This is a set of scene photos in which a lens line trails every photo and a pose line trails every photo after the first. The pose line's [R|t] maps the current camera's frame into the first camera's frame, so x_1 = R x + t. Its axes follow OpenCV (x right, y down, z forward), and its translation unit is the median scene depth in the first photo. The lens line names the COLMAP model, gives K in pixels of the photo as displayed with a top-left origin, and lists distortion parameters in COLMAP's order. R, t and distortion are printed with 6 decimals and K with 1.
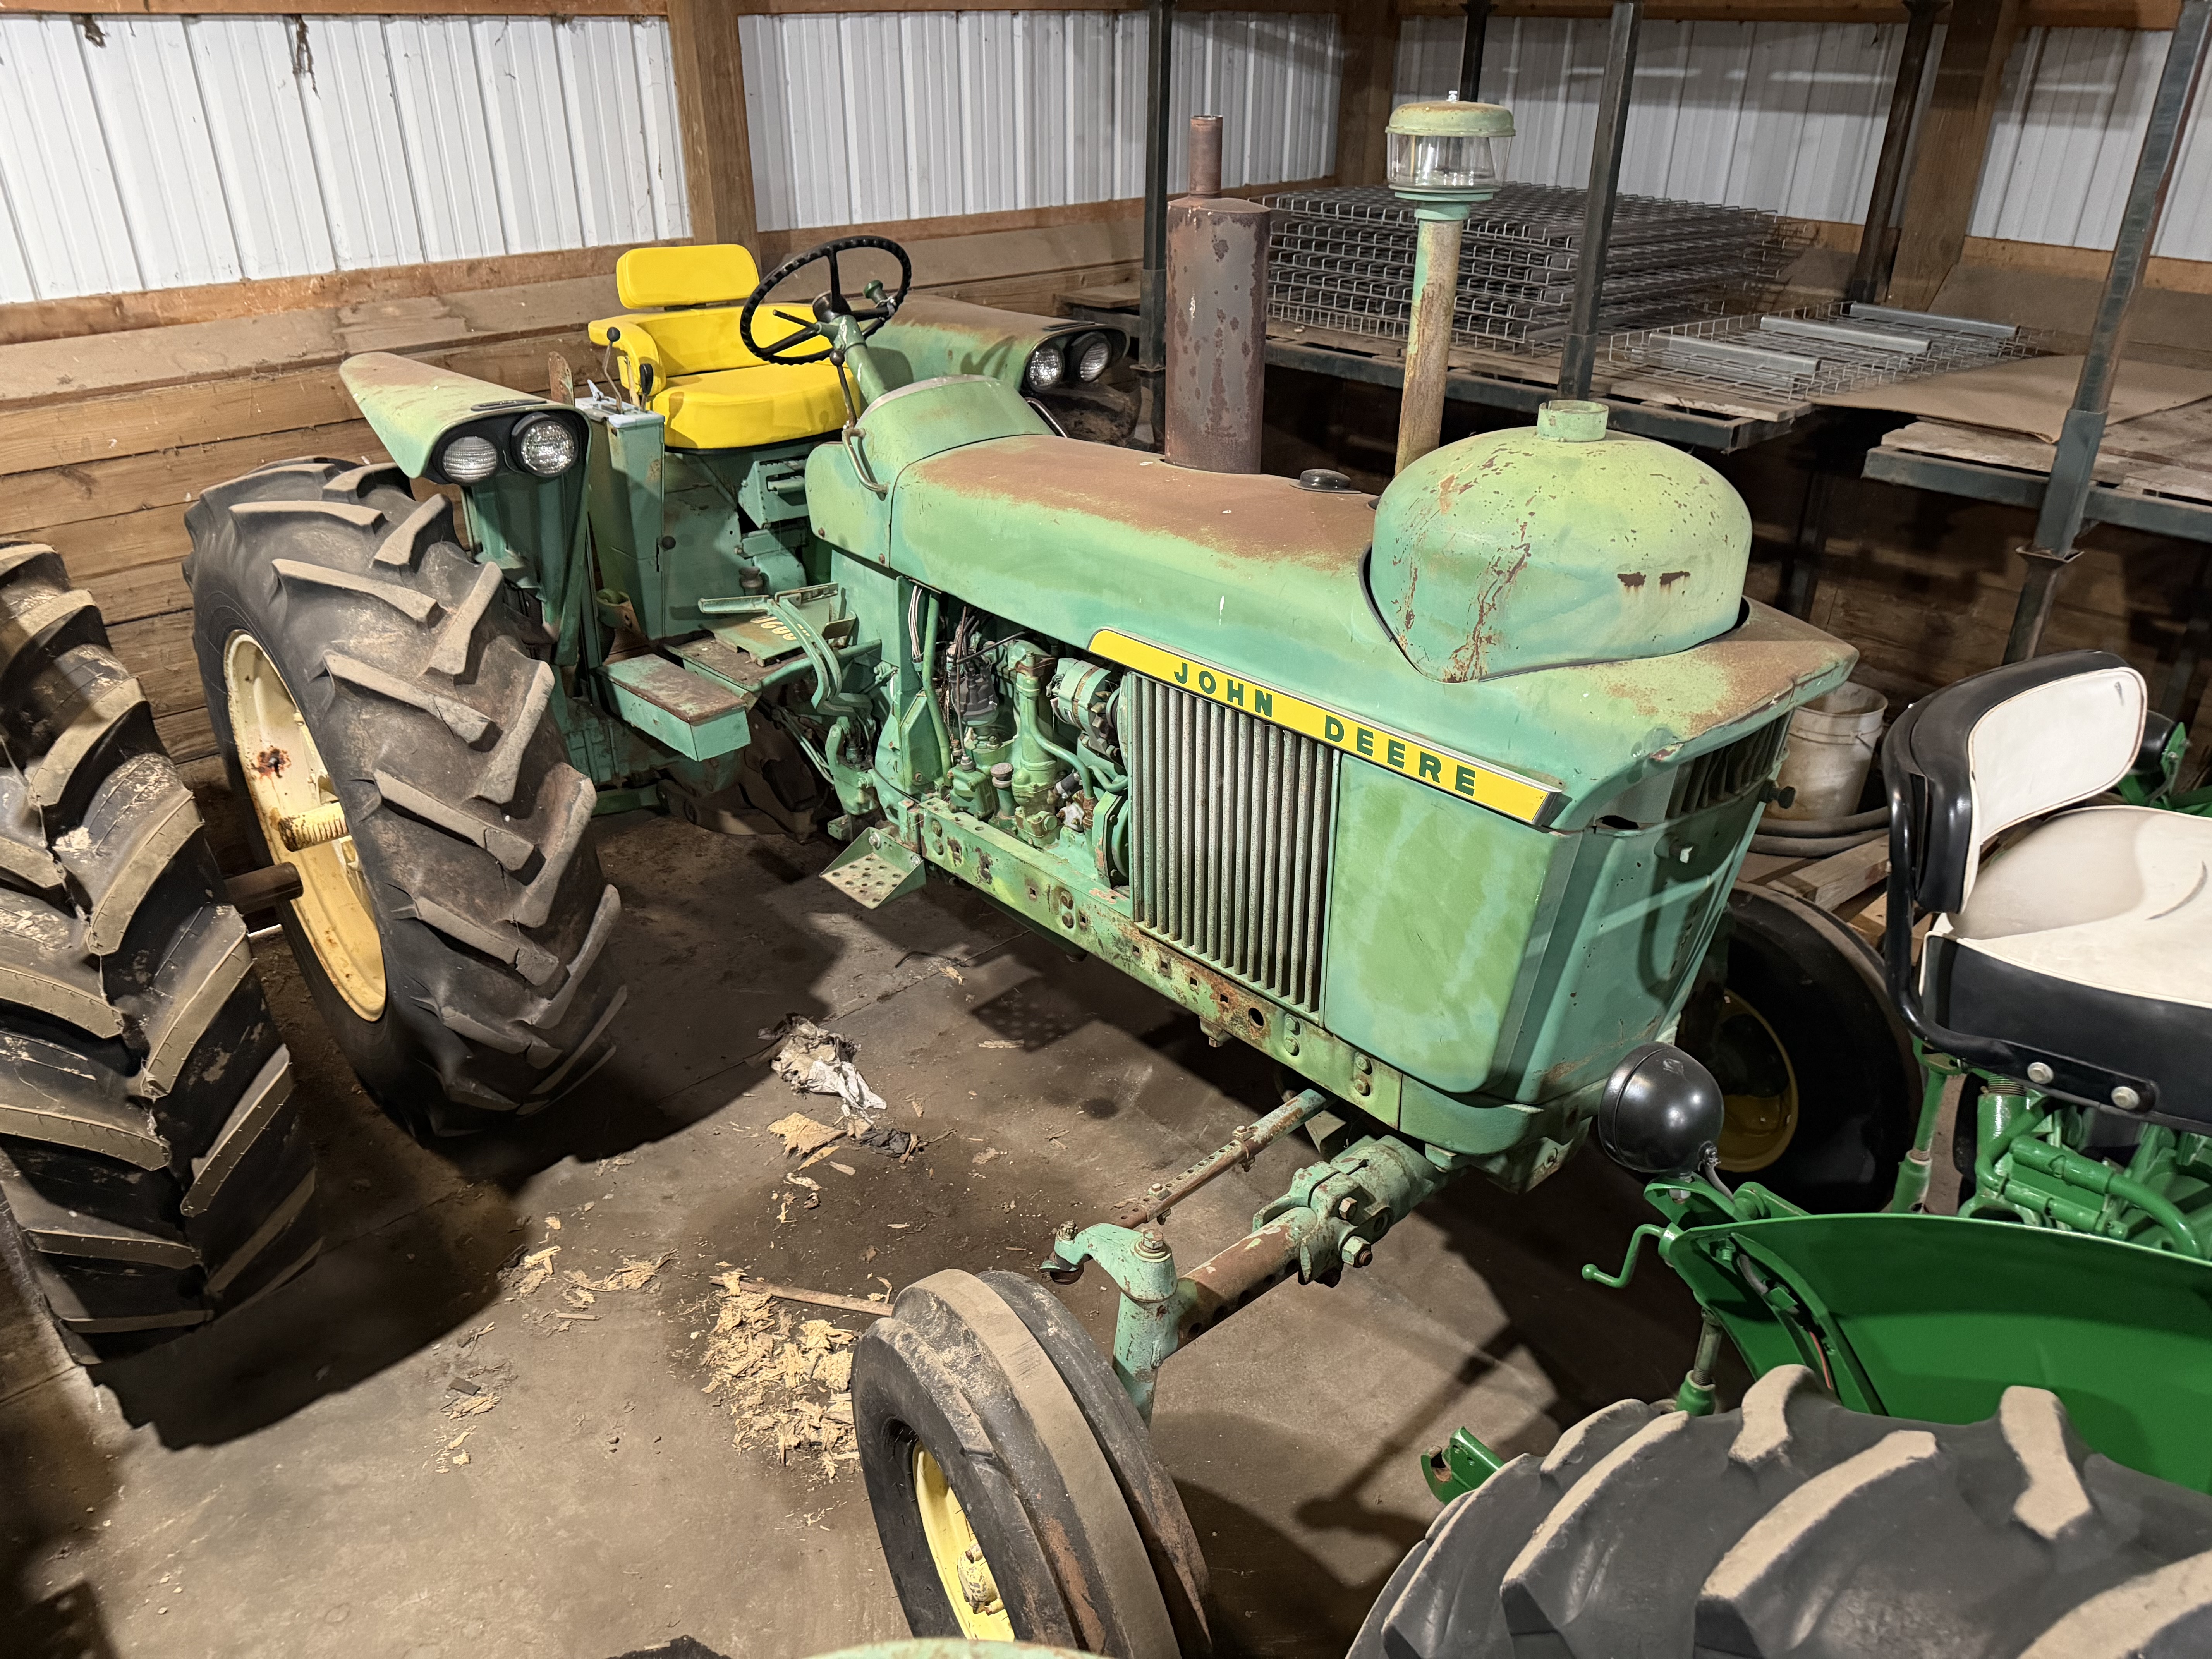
lens RADIAL K [[1601.1, 0, 1108.7], [0, 1601.1, 822.1], [0, 0, 1]] dist [0.030445, -0.024984]
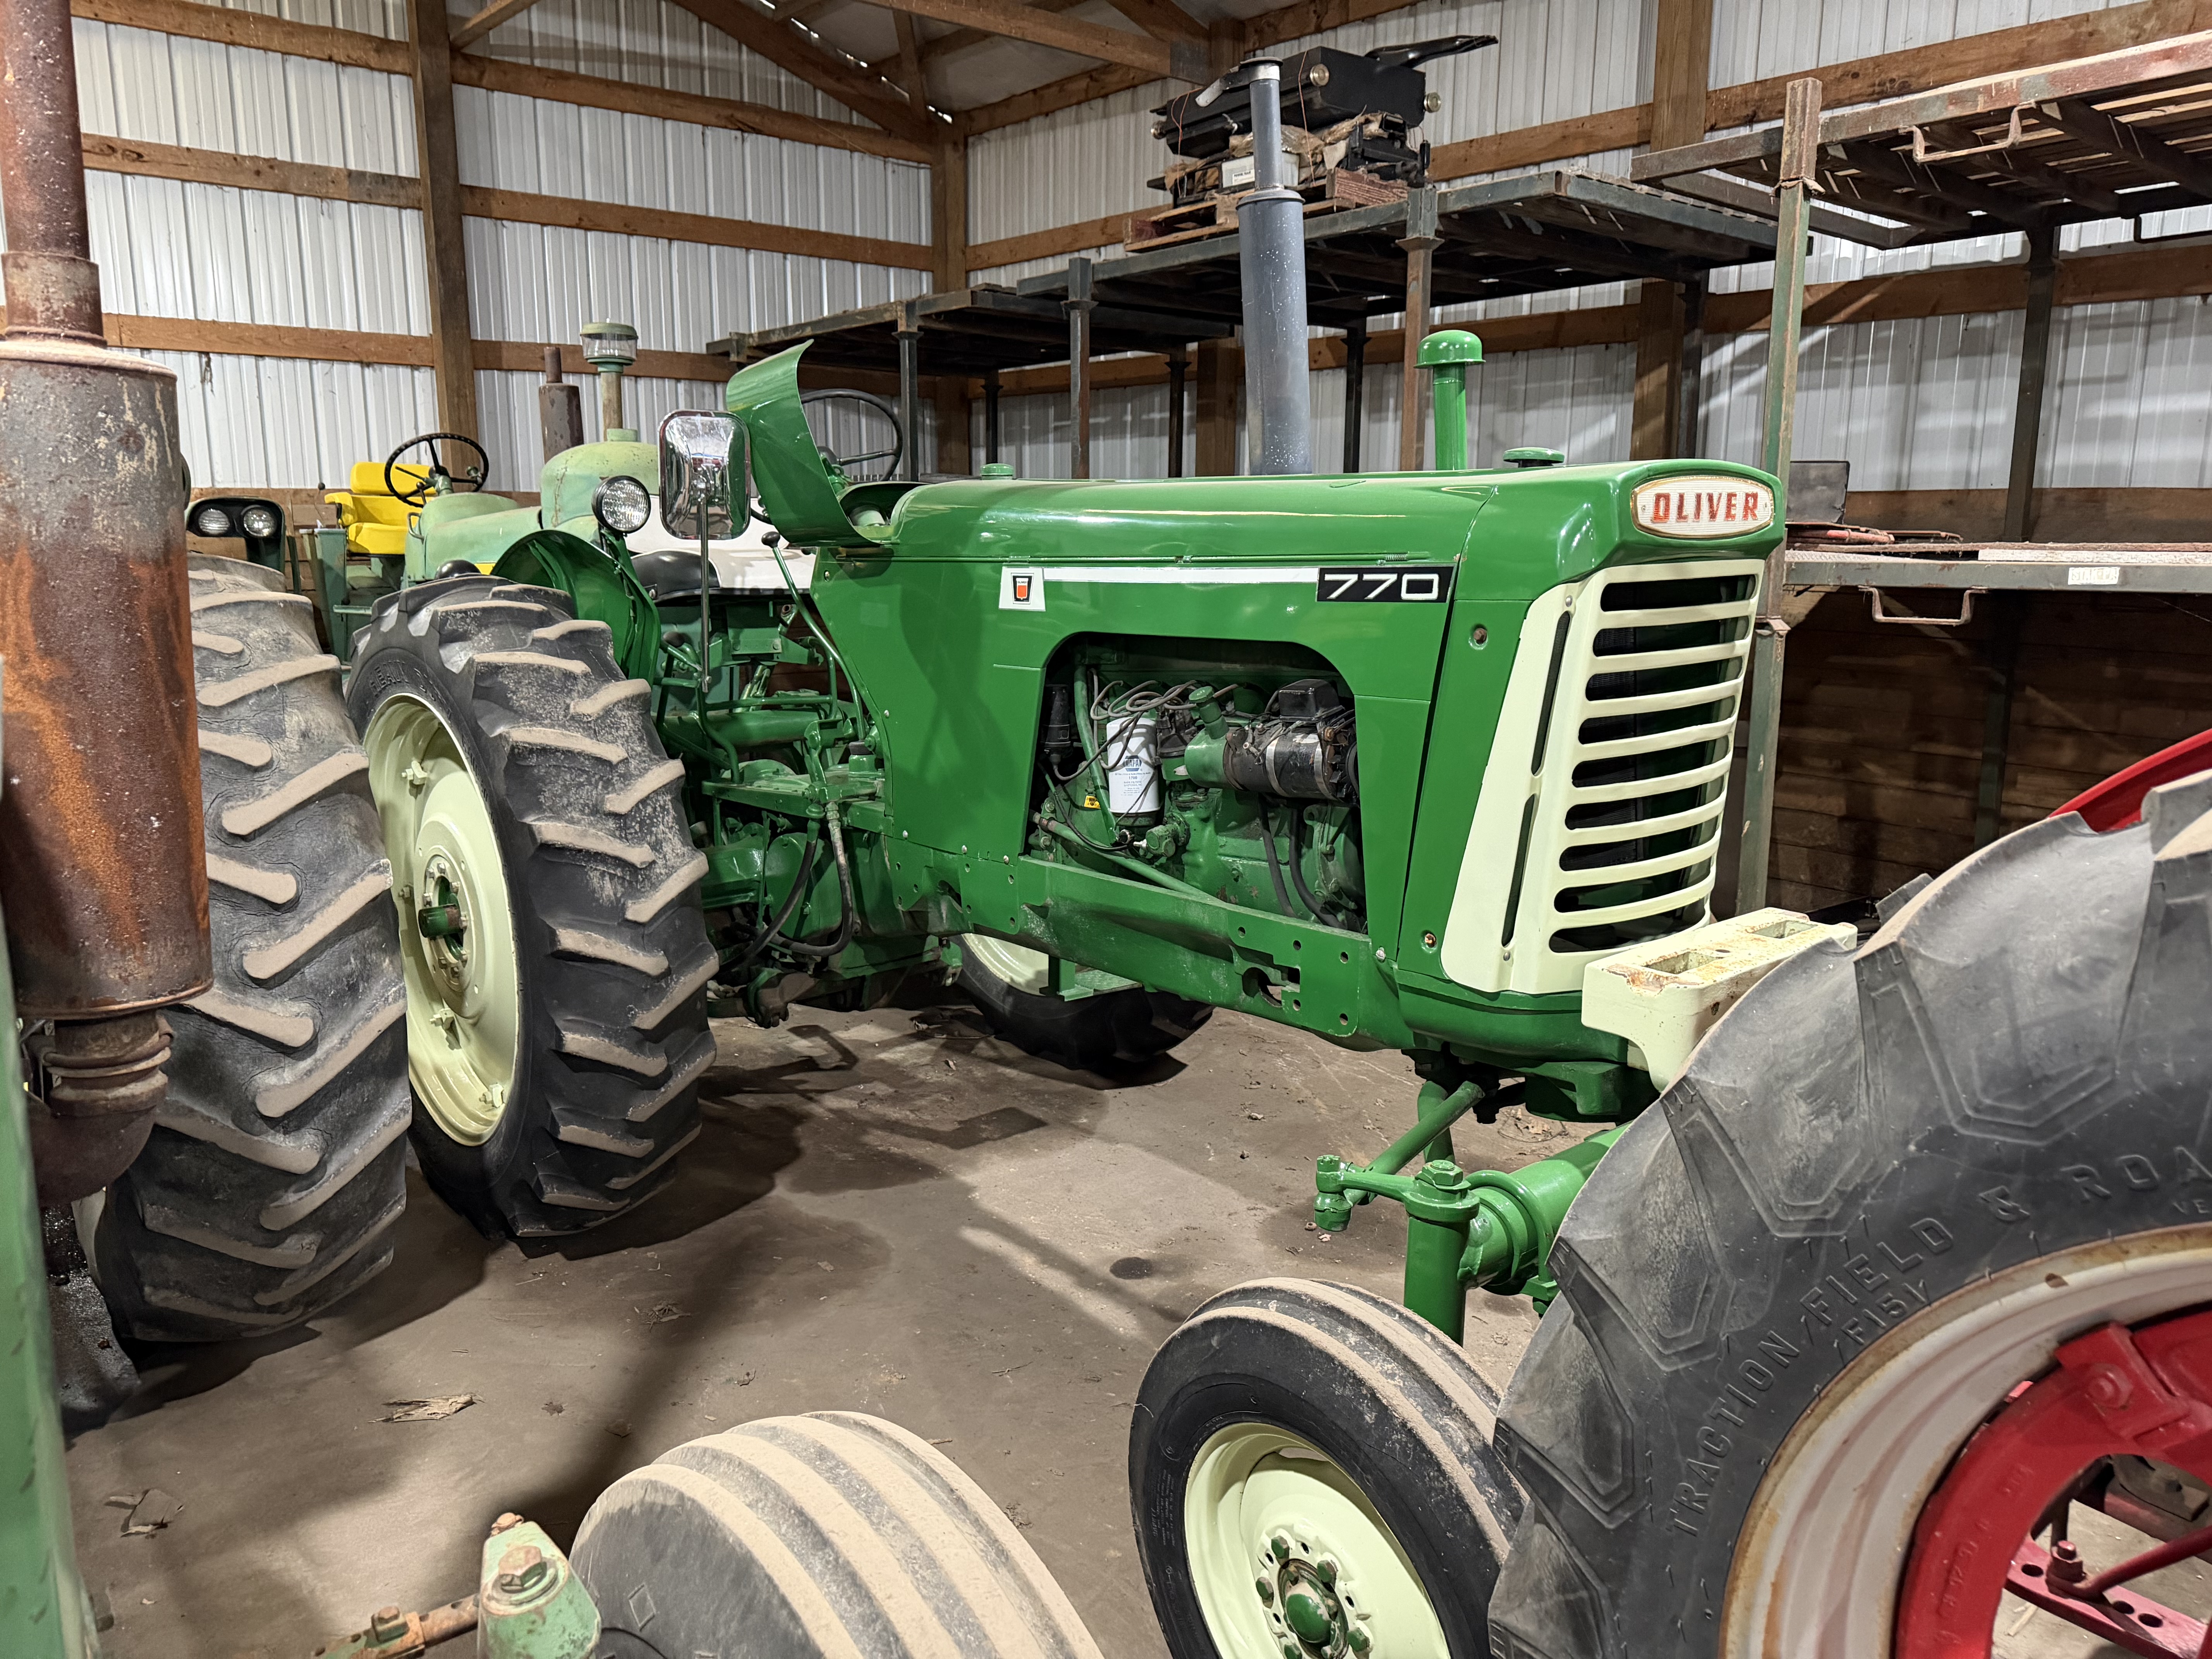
lens RADIAL K [[1601.1, 0, 1113.3], [0, 1601.1, 831.7], [0, 0, 1]] dist [0.030445, -0.024984]
pose [[0.999167, 0.007459, -0.040119, 0.545979], [-0.018294, 0.960698, -0.276992, 0.462855], [0.036476, 0.277496, 0.960034, -0.517903]]
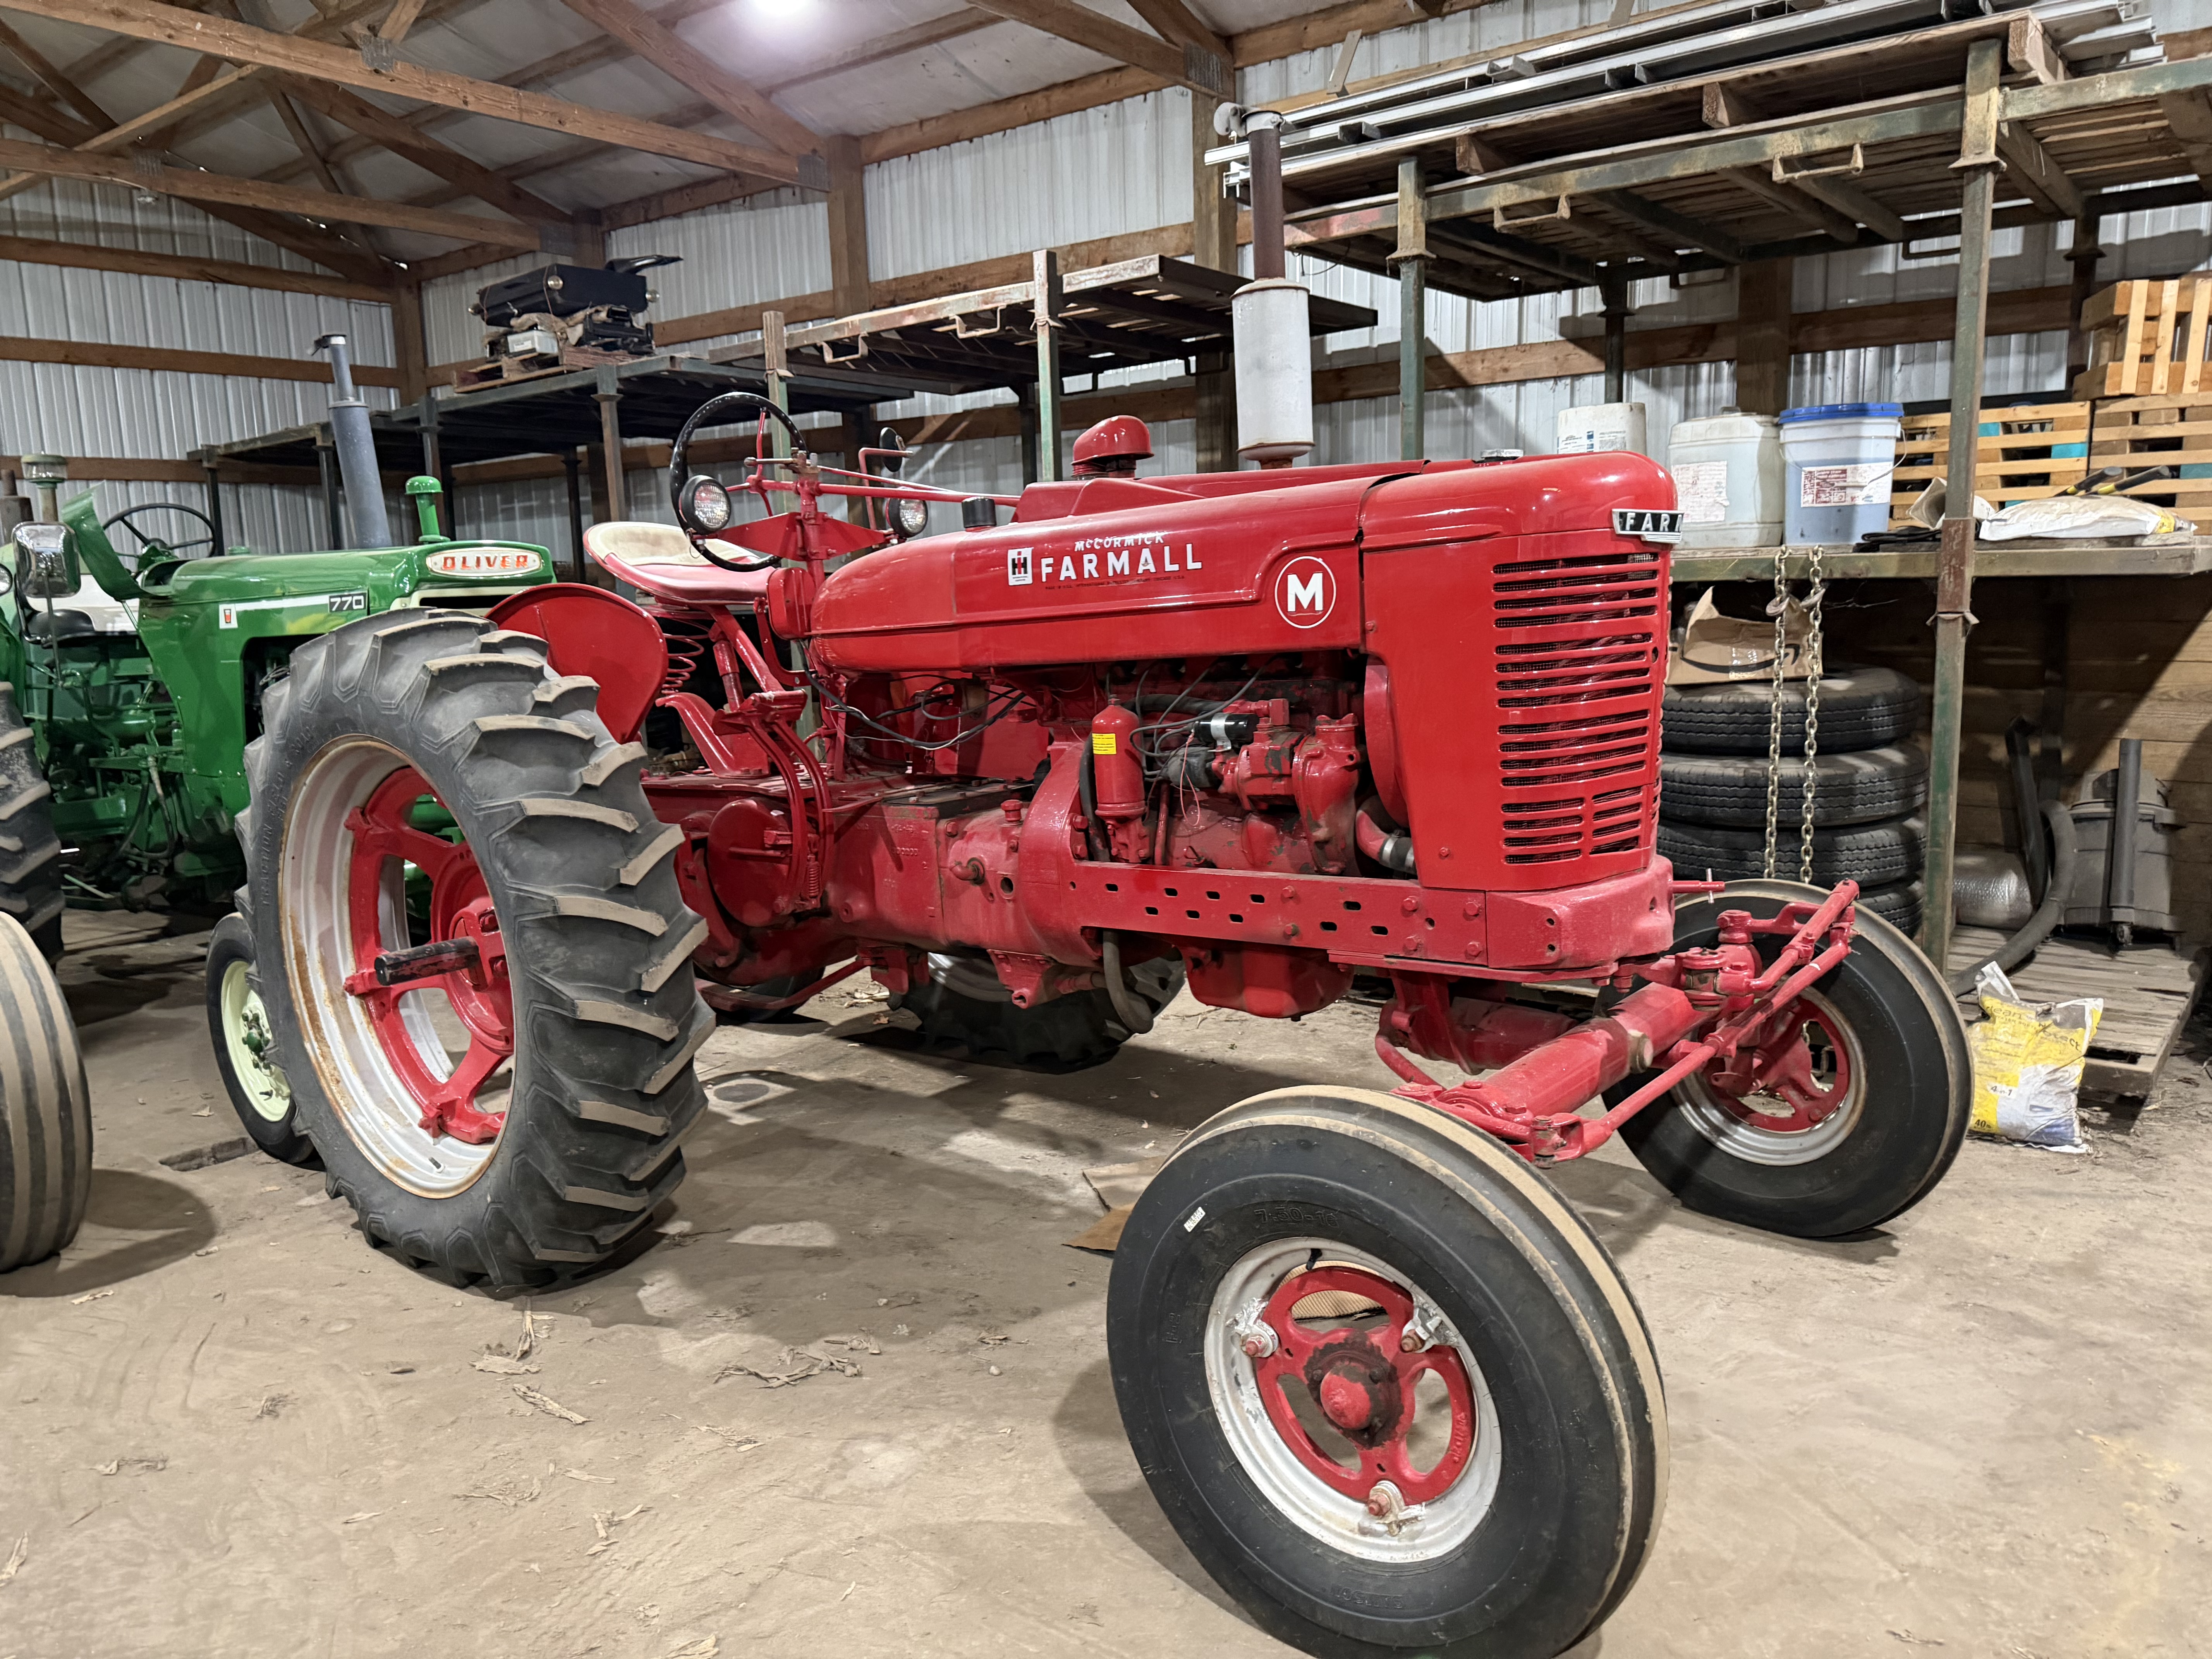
lens RADIAL K [[1601.1, 0, 1084.5], [0, 1601.1, 845.4], [0, 0, 1]] dist [0.030445, -0.024984]
pose [[0.990821, -0.050142, 0.125540, 0.964804], [0.086412, 0.949087, -0.302930, 0.766656], [-0.103959, 0.310998, 0.944708, -1.062418]]
